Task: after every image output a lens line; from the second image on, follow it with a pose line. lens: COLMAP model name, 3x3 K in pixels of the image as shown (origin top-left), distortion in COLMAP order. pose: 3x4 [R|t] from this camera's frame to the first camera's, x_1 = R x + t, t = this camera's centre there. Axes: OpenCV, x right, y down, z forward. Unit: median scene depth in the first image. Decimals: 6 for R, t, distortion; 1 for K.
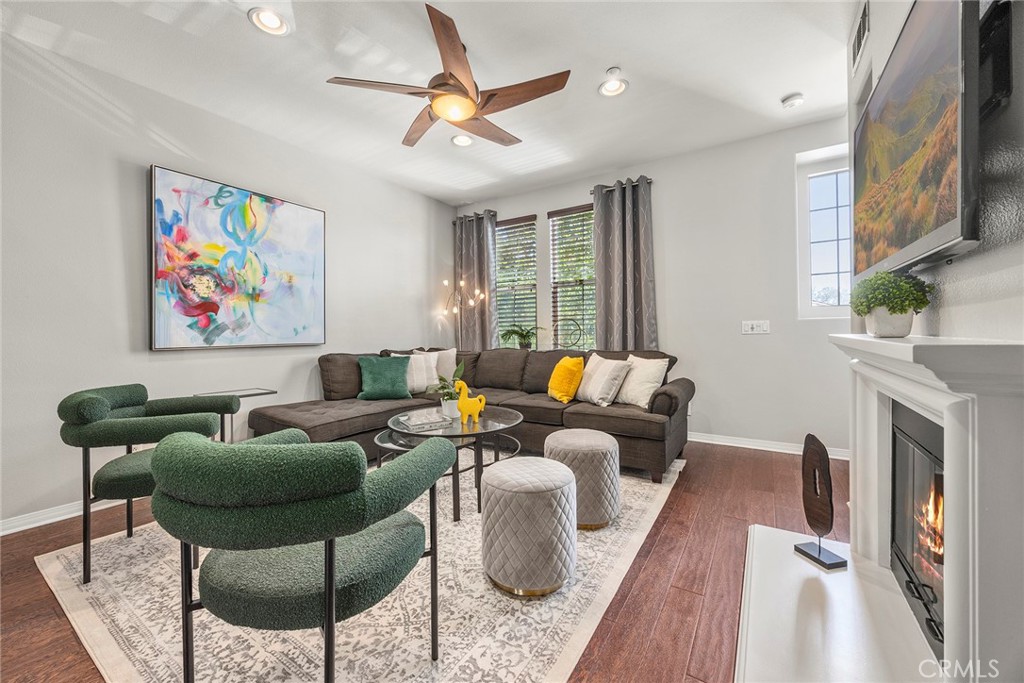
lens RADIAL K [[395.6, 0, 506.3], [0, 395.6, 335.6], [0, 0, 1]] dist [-0.002986, 0.000270]
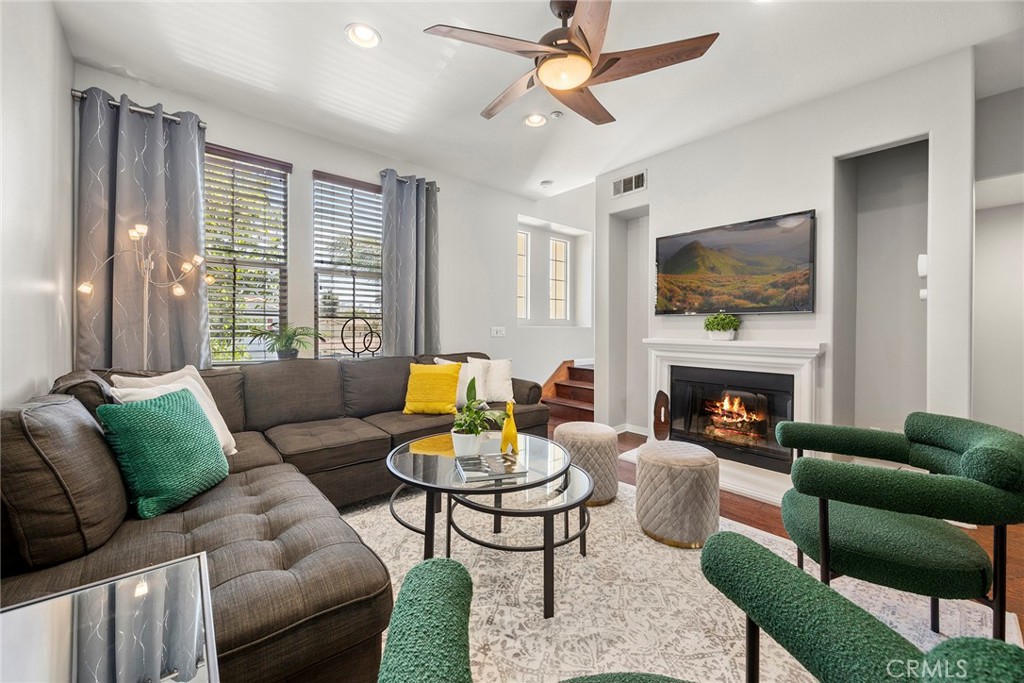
lens RADIAL K [[395.6, 0, 513.9], [0, 395.6, 330.8], [0, 0, 1]] dist [-0.002986, 0.000270]
pose [[0.265904, 0.011913, 0.963926, -0.534692], [0.001051, 0.999919, -0.012648, -0.005888], [-0.963999, 0.004376, 0.265870, 0.486106]]
